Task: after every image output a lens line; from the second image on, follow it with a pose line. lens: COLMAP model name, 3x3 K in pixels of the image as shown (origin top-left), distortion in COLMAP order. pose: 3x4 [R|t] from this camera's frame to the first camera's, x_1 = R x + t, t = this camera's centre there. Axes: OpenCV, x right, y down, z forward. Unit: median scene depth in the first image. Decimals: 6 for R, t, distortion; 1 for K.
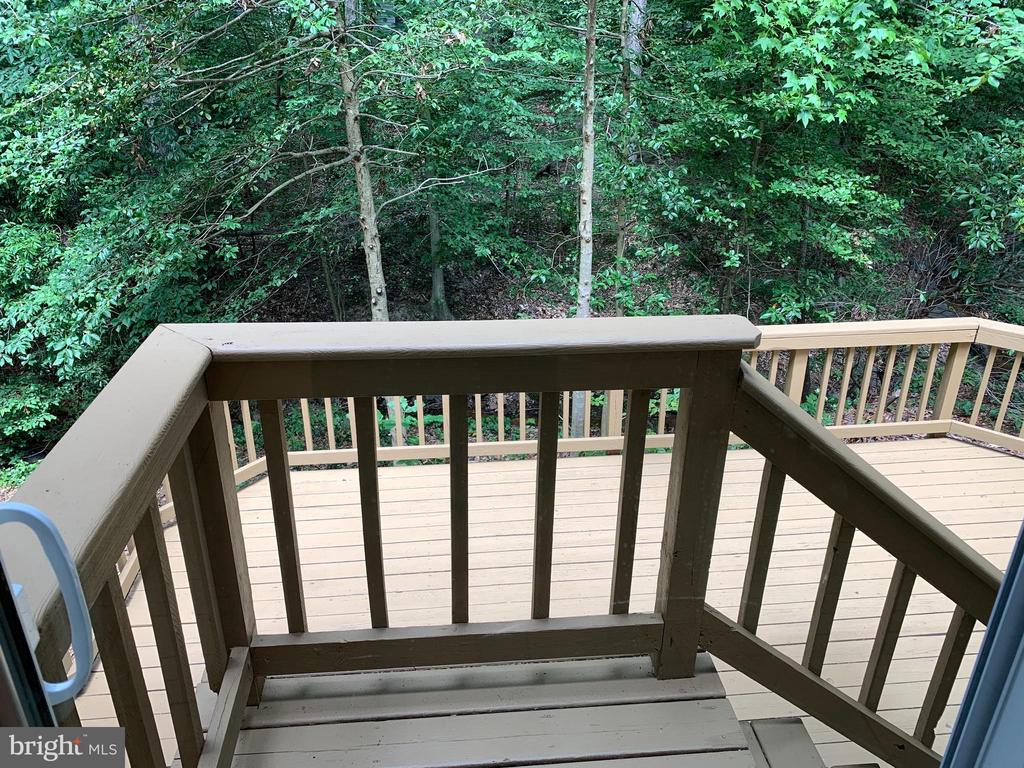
lens RADIAL K [[787.7, 0, 505.8], [0, 787.7, 376.5], [0, 0, 1]] dist [0.001904, 0.003965]
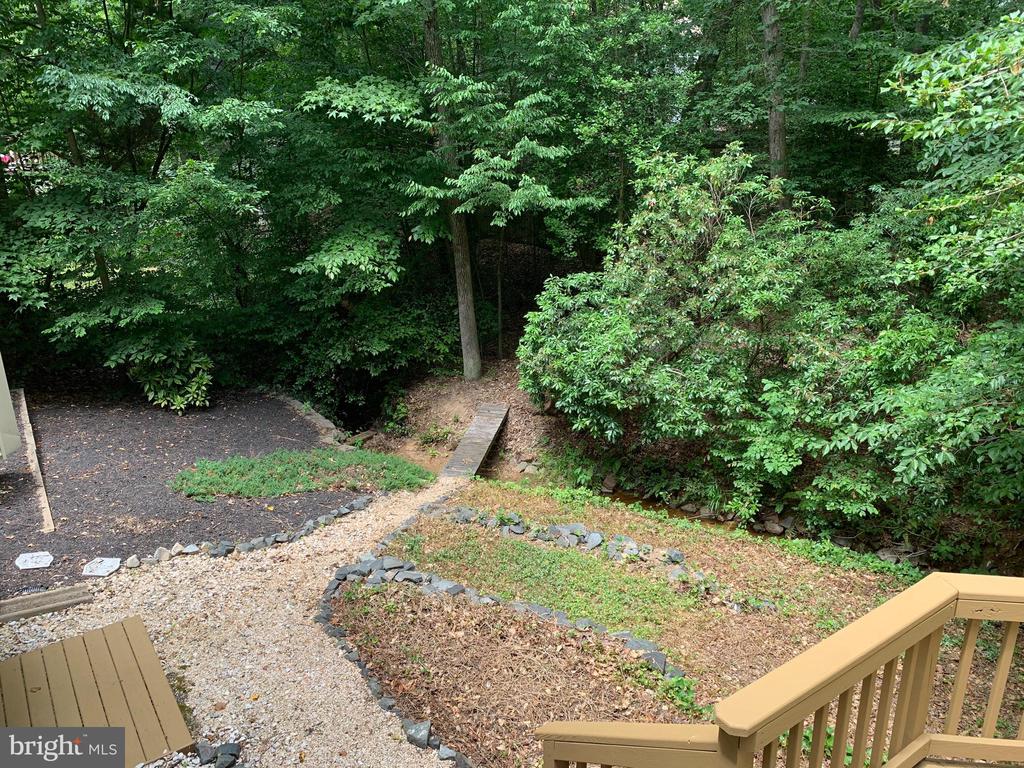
lens RADIAL K [[787.7, 0, 505.8], [0, 787.7, 376.5], [0, 0, 1]] dist [0.001904, 0.003965]
pose [[0.487419, 0.271083, -0.830022, -0.064102], [-0.349979, 0.931541, 0.098719, -0.046270], [0.799961, 0.242373, 0.548925, 0.113430]]
